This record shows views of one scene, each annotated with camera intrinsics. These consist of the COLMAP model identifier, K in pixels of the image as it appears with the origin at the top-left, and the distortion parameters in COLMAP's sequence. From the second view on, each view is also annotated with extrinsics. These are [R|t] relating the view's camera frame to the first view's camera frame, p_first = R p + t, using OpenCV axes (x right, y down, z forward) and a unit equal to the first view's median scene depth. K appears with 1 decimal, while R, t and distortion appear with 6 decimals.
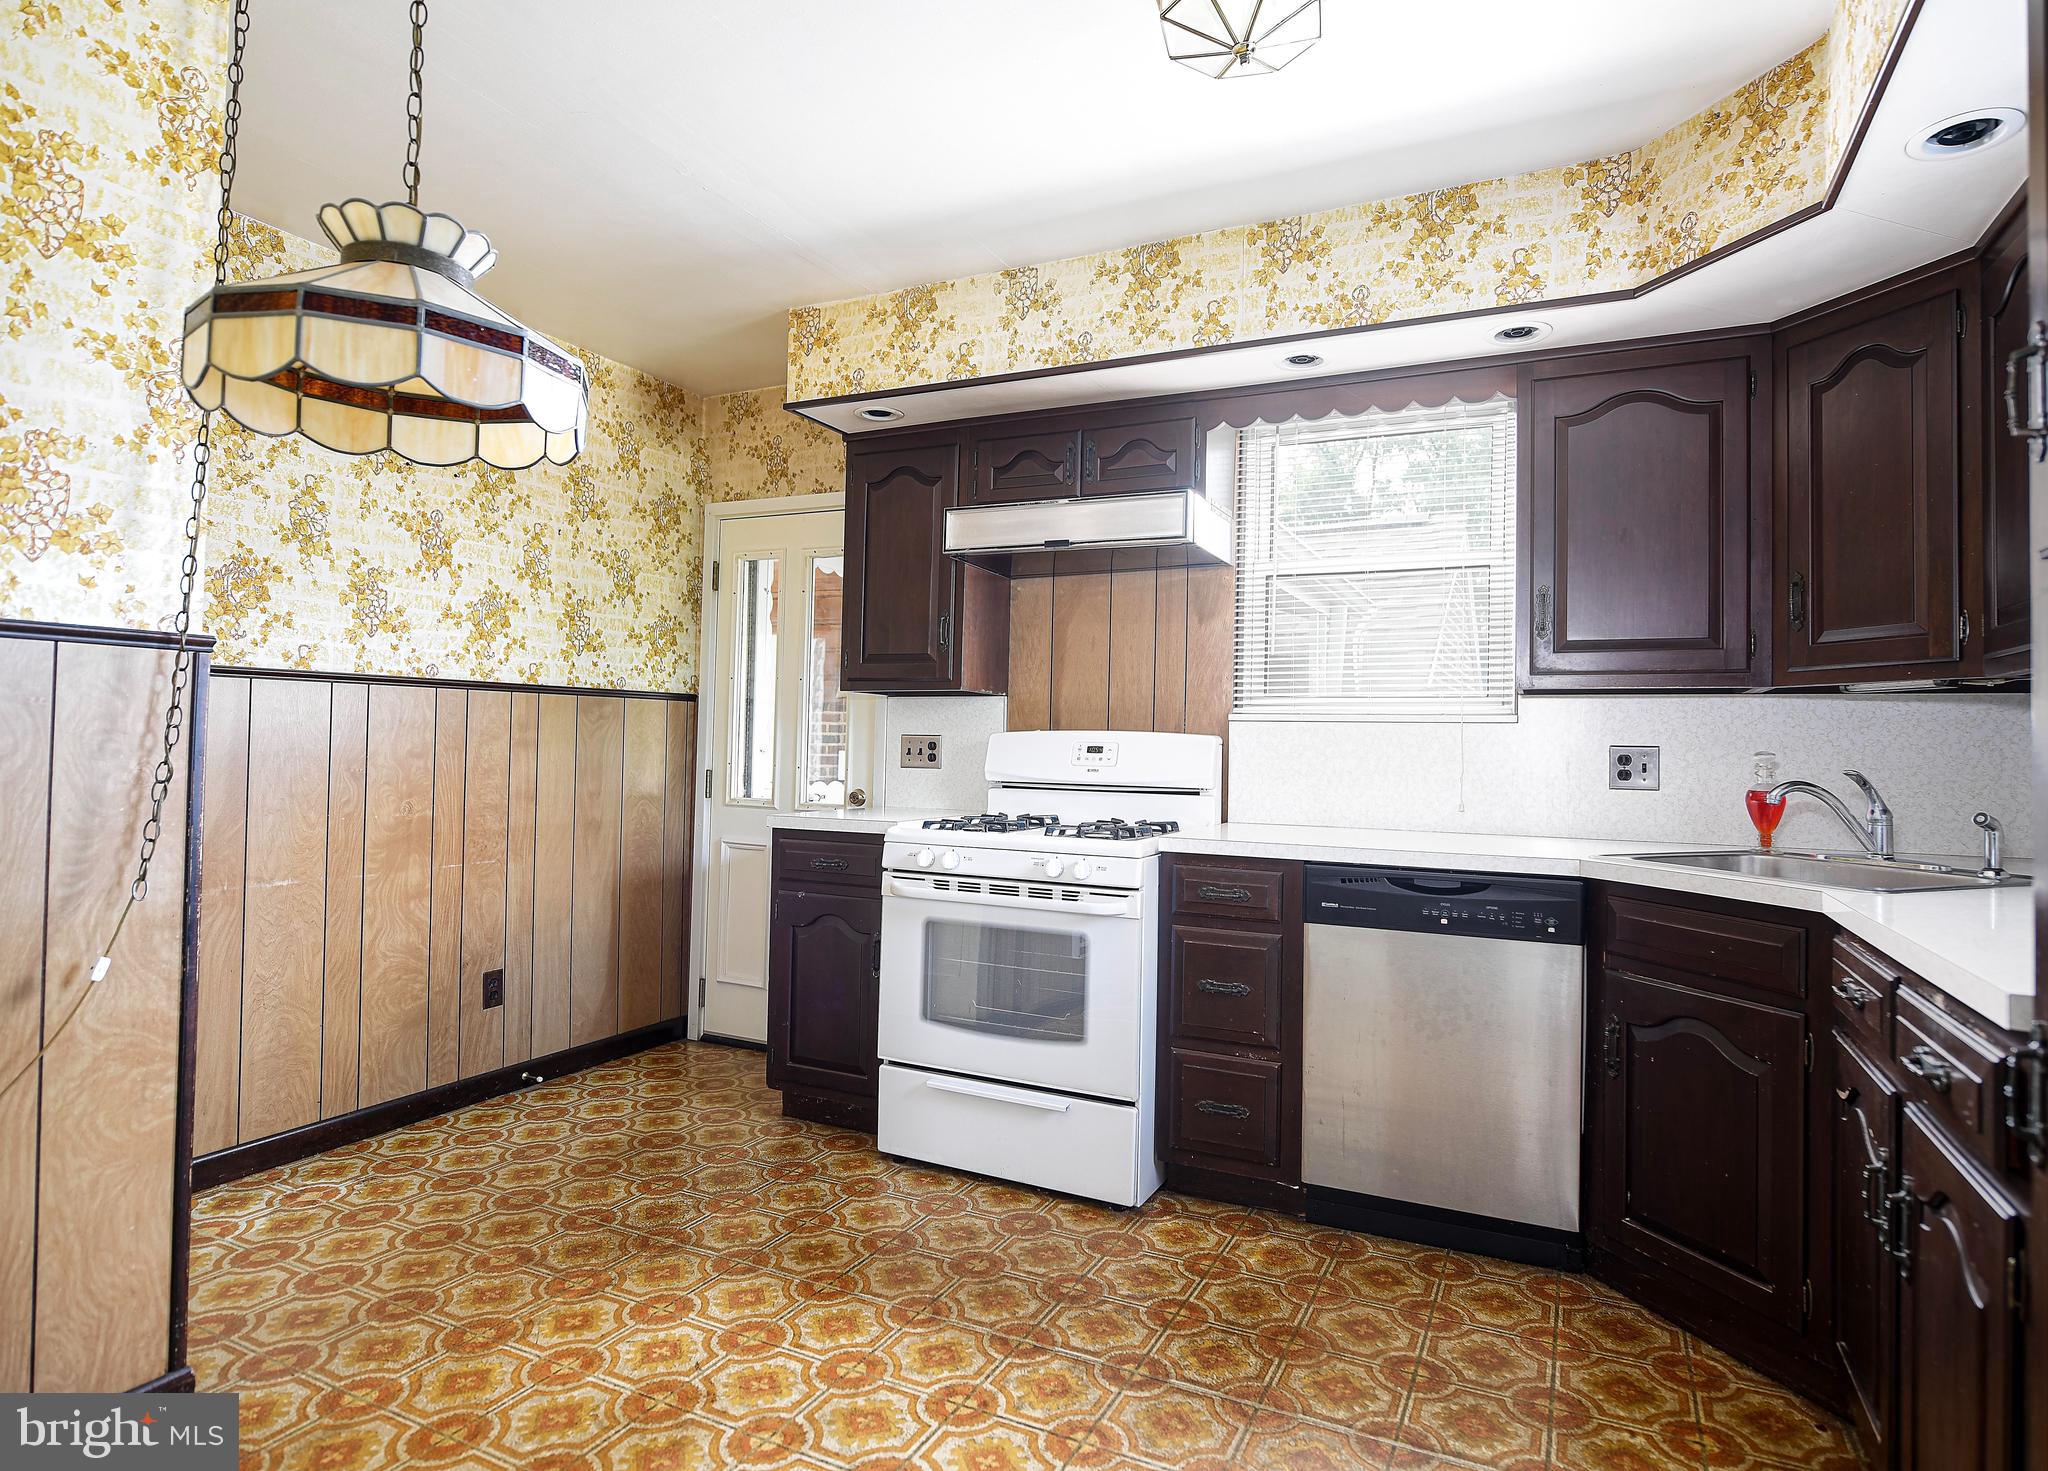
lens RADIAL K [[1111.3, 0, 1023.9], [0, 1111.3, 721.6], [0, 0, 1]] dist [-0.005564, -0.003155]
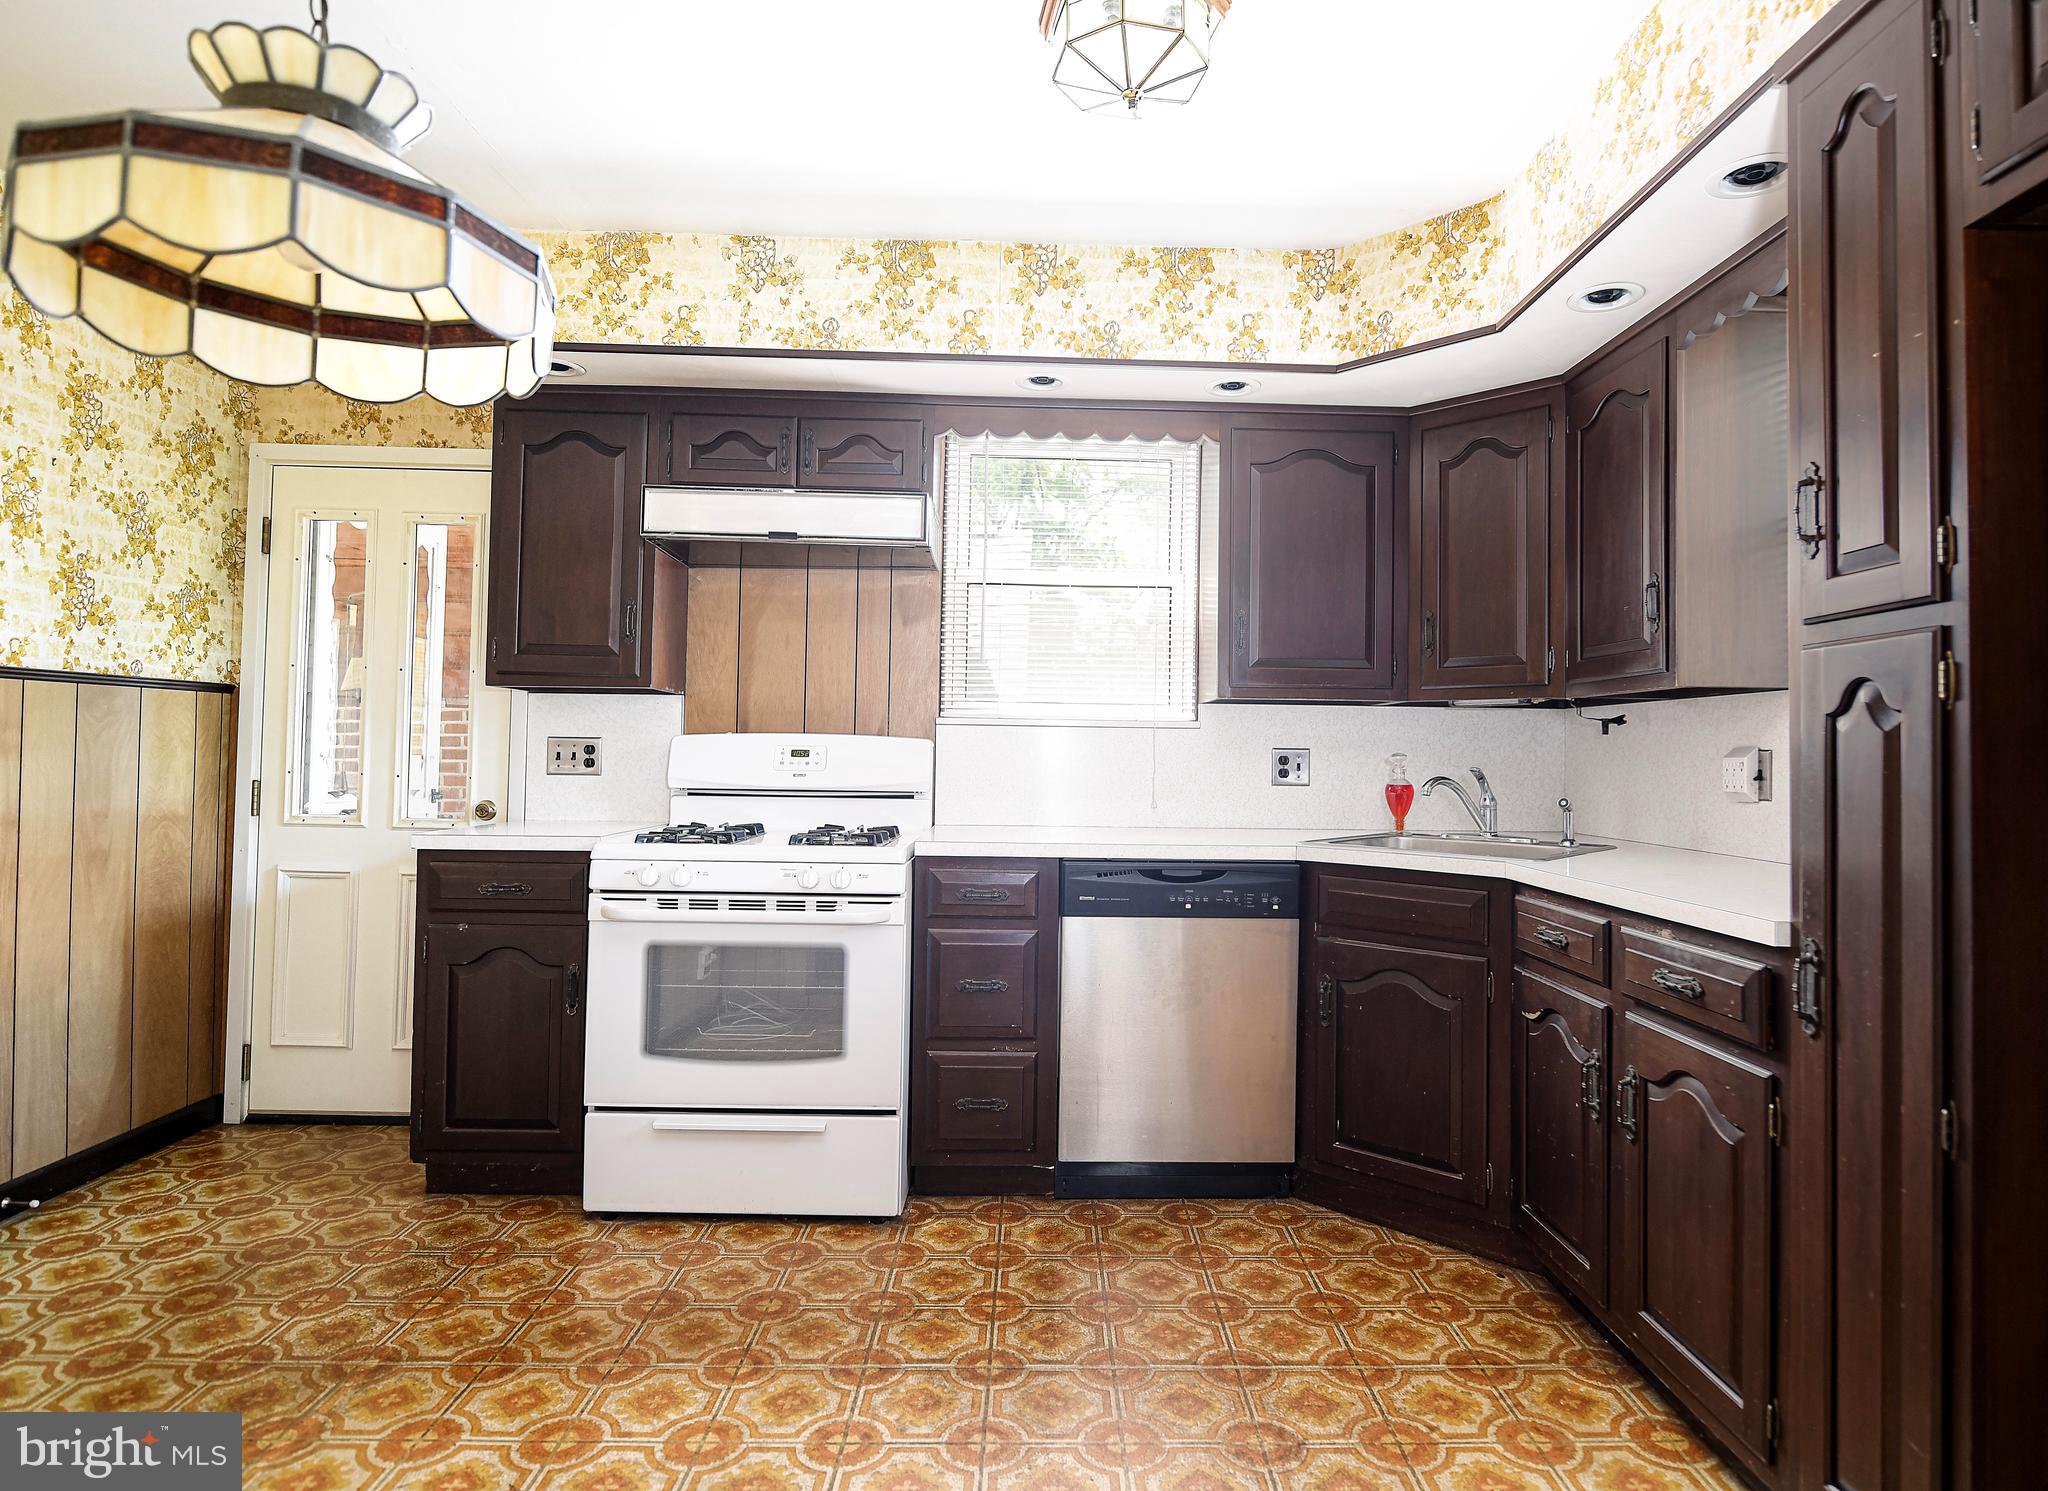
lens RADIAL K [[1144.0, 0, 1030.5], [0, 1144.0, 732.5], [0, 0, 1]] dist [-0.004890, -0.004361]
pose [[0.891094, 0.003426, 0.453807, -0.281206], [-0.008021, 0.999934, 0.008202, -0.003245], [-0.453749, -0.010948, 0.891062, 0.046547]]
